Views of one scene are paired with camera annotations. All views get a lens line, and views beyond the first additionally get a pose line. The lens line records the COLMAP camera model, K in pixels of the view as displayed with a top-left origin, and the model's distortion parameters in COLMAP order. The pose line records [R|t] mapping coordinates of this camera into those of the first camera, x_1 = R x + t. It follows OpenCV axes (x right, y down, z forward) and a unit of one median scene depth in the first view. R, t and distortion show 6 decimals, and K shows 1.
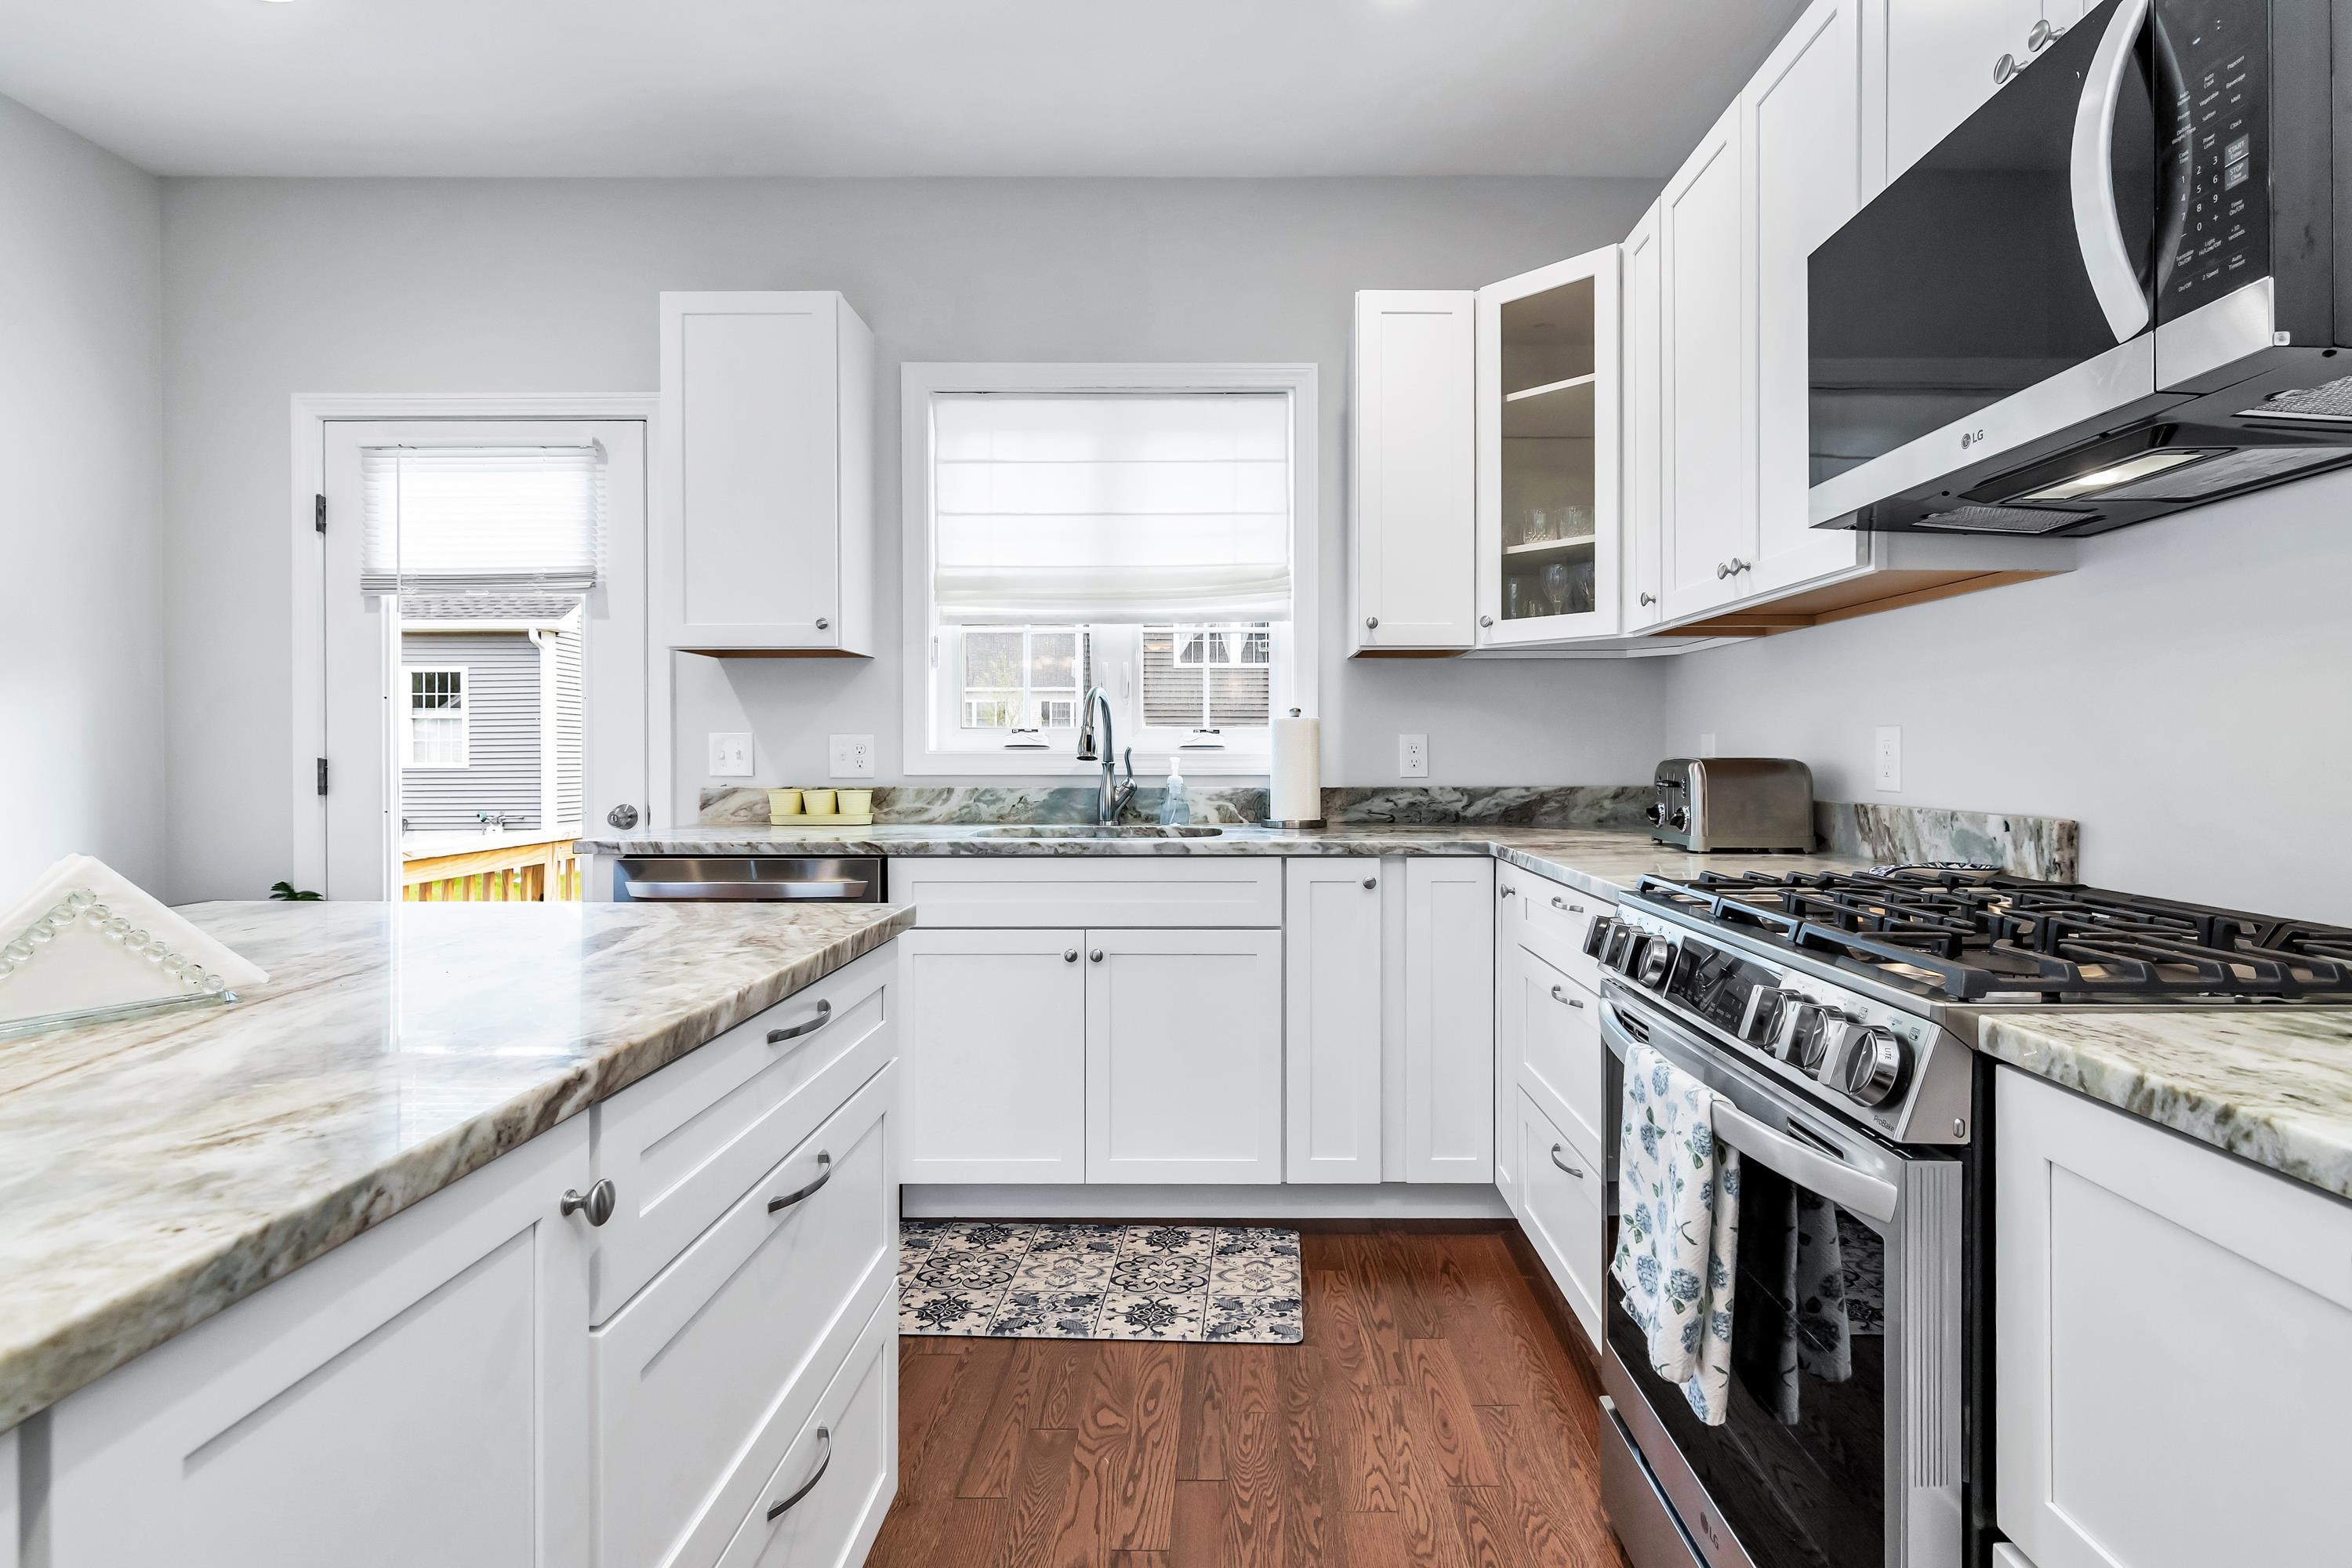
lens RADIAL K [[1180.0, 0, 1190.3], [0, 1180.0, 764.9], [0, 0, 1]] dist [0.004822, 0.001120]
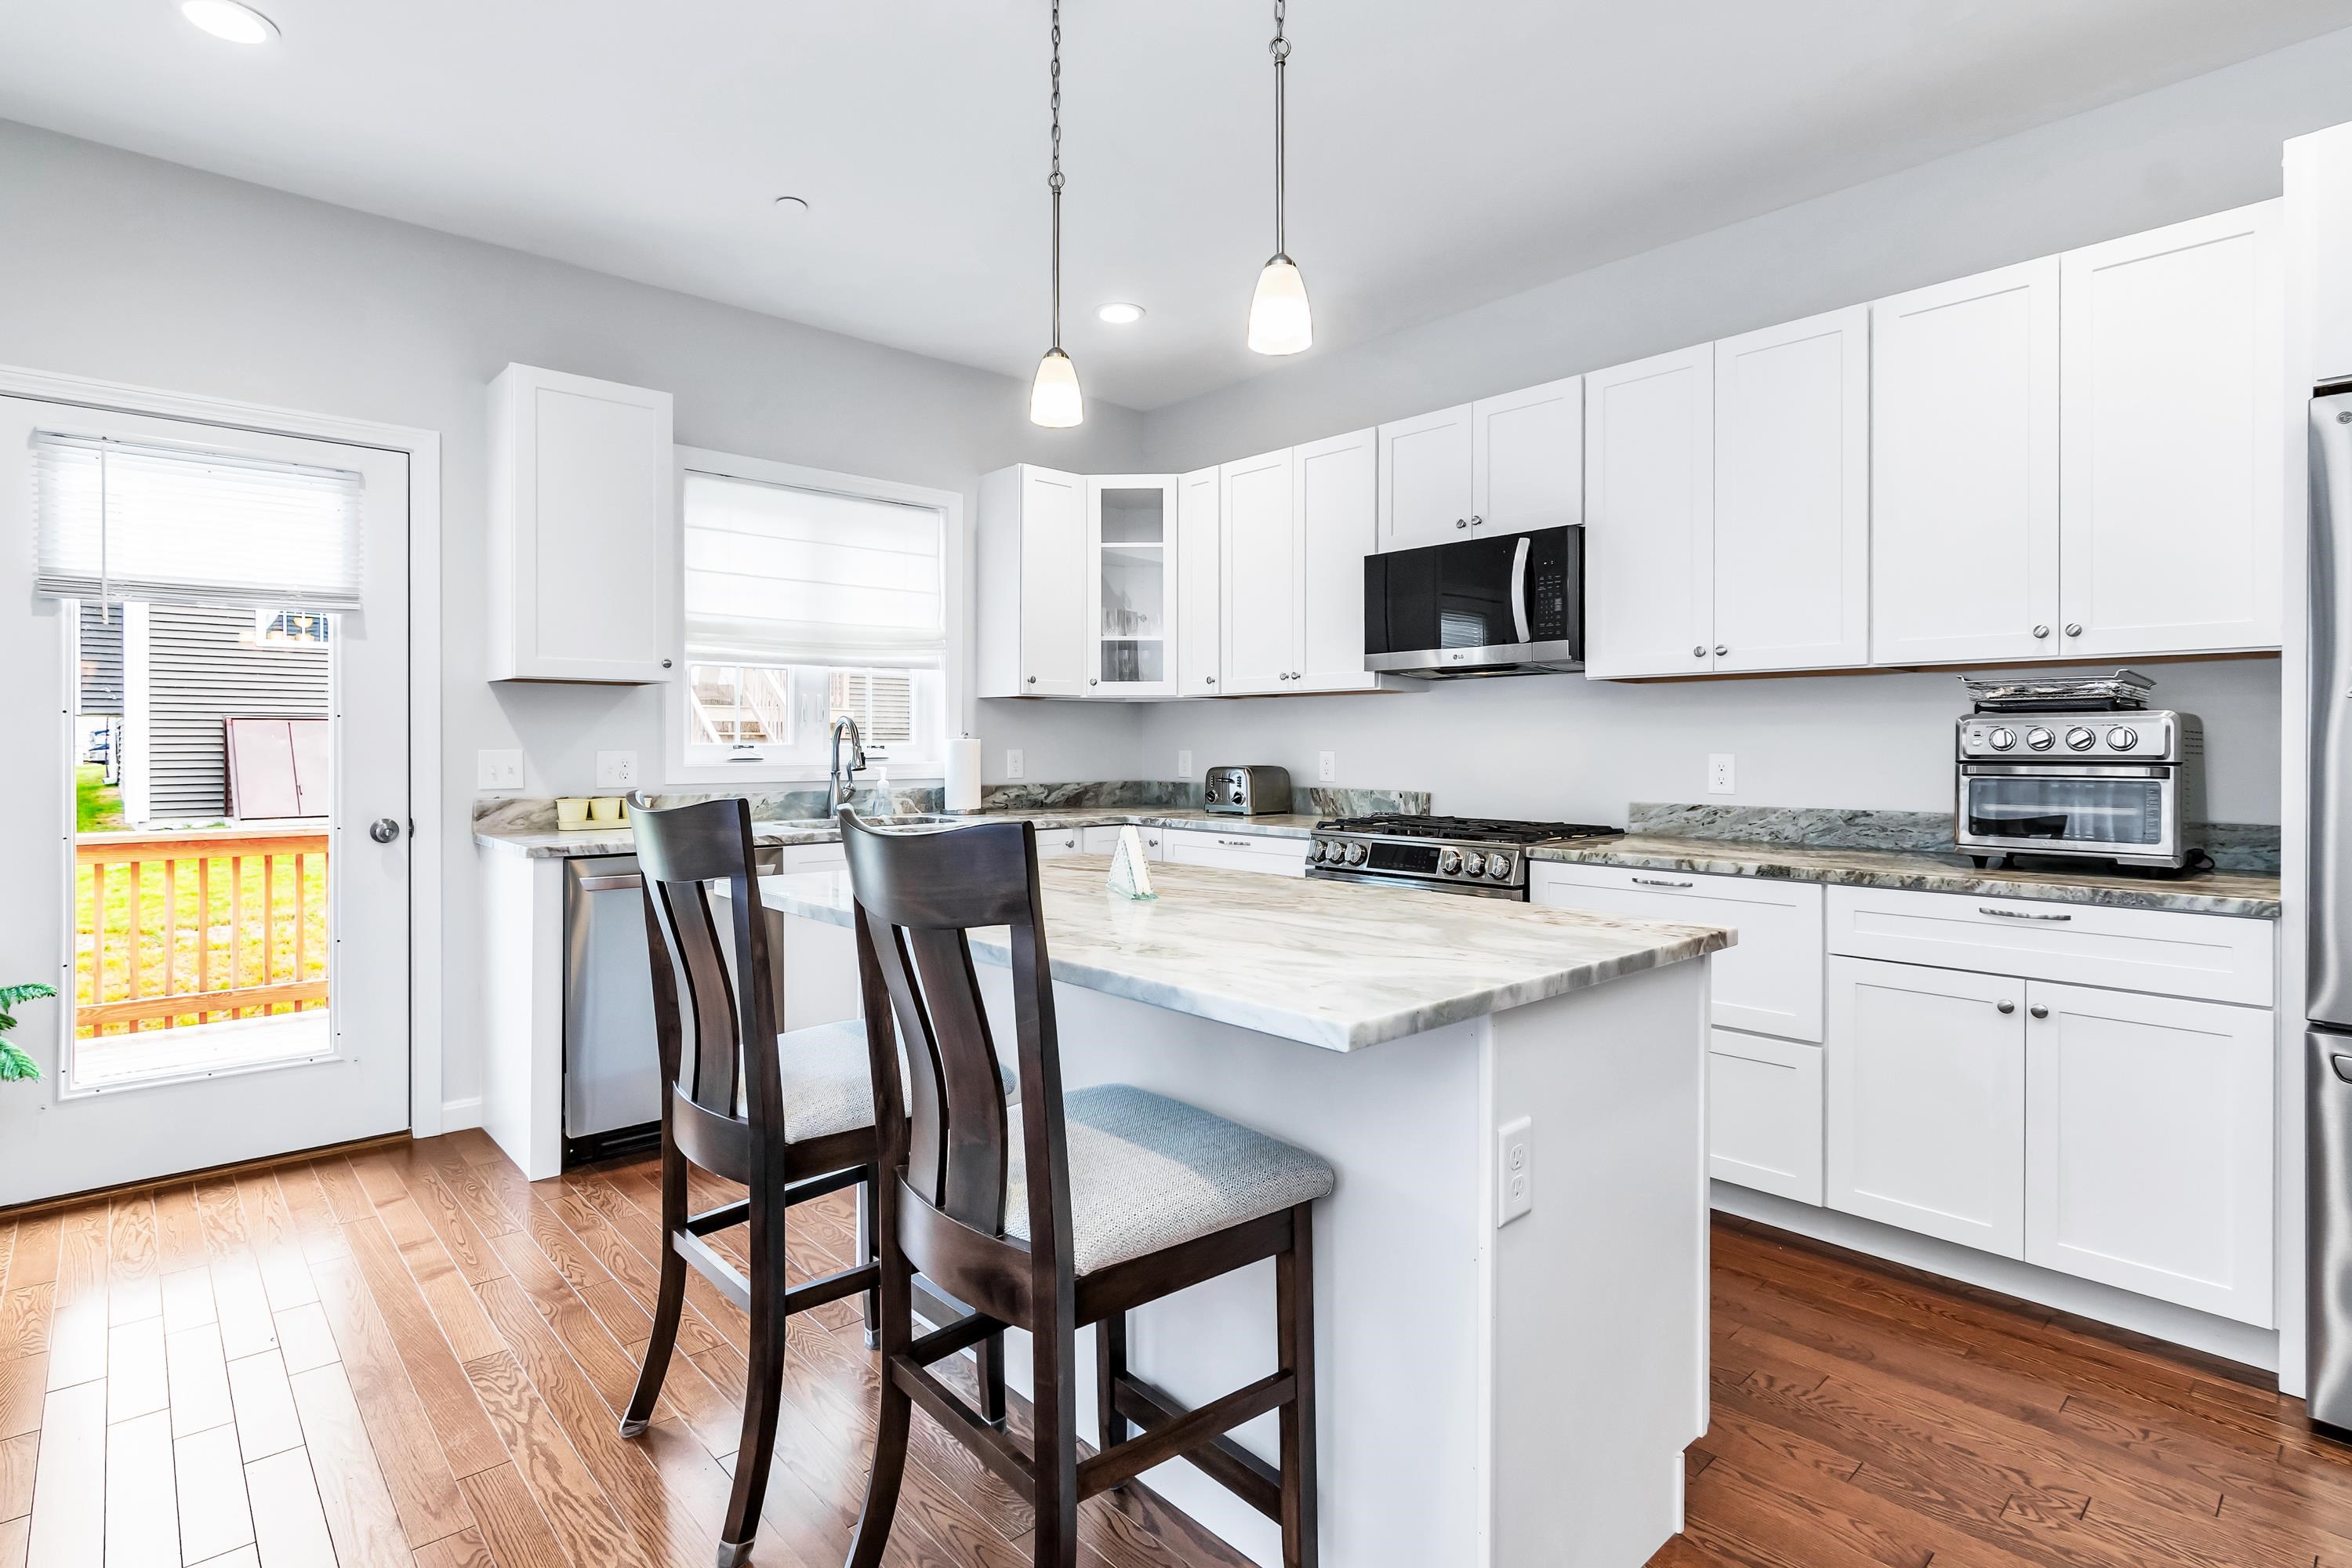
lens RADIAL K [[1180.0, 0, 1162.7], [0, 1180.0, 770.4], [0, 0, 1]] dist [0.004822, 0.001120]
pose [[0.738952, -0.014868, 0.673594, -0.710141], [0.006872, 0.999871, 0.014531, -0.020697], [-0.673723, -0.006109, 0.738958, -0.243845]]
